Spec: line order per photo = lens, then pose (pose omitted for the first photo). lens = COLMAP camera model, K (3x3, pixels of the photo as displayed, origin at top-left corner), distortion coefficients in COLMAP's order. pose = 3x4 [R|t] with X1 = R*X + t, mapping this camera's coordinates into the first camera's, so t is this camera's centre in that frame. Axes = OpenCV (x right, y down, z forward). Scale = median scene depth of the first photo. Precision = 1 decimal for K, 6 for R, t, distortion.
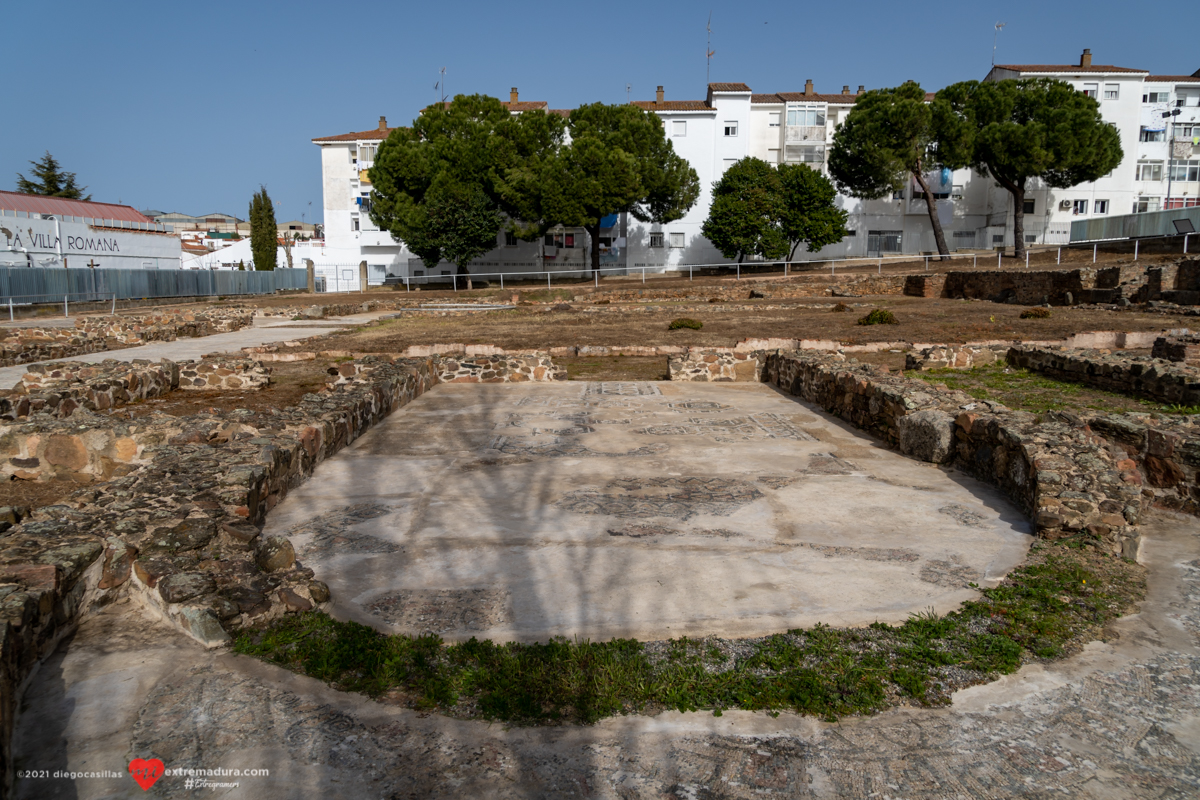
lens RADIAL K [[718.7, 0, 600.0], [0, 718.7, 400.0], [0, 0, 1]] dist [-0.001768, -0.000178]
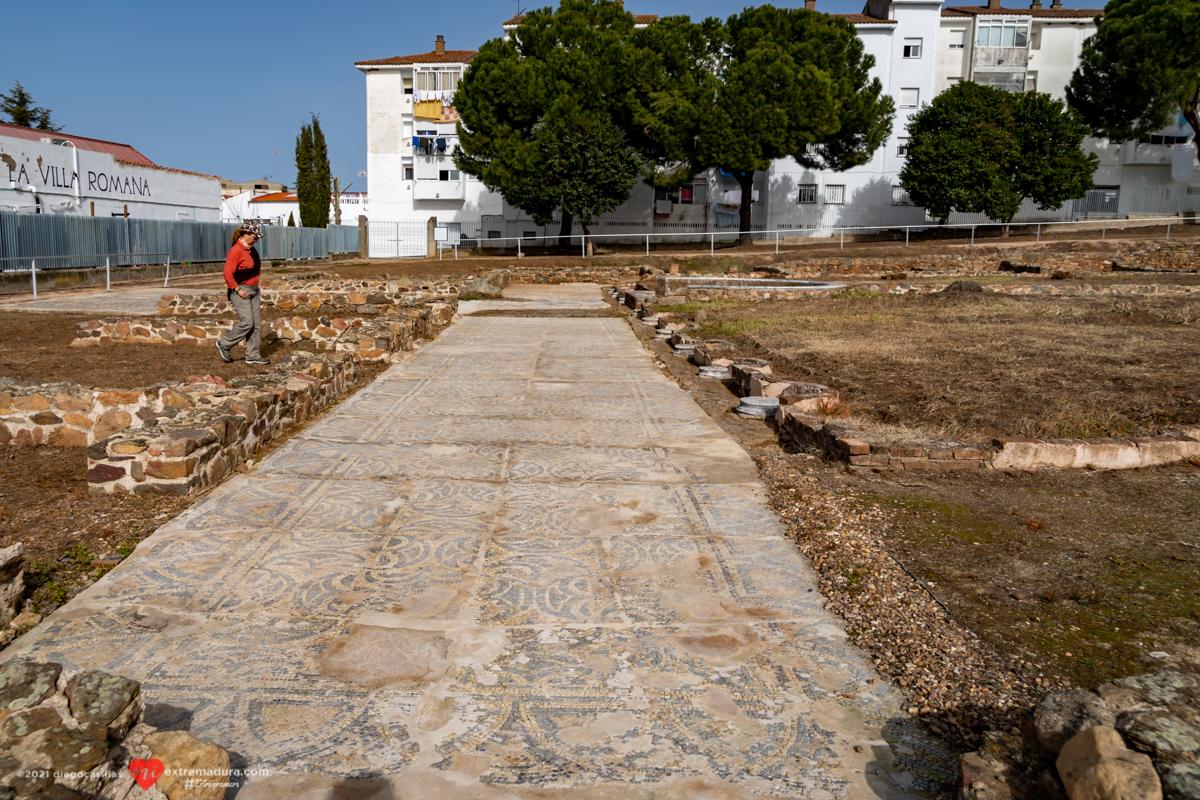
lens RADIAL K [[813.7, 0, 600.0], [0, 813.7, 400.0], [0, 0, 1]] dist [-0.003410, 0.002451]
pose [[0.999659, 0.015078, -0.021330, -0.152927], [-0.014640, 0.999682, 0.020531, -0.020746], [0.021633, -0.020212, 0.999562, 0.149331]]
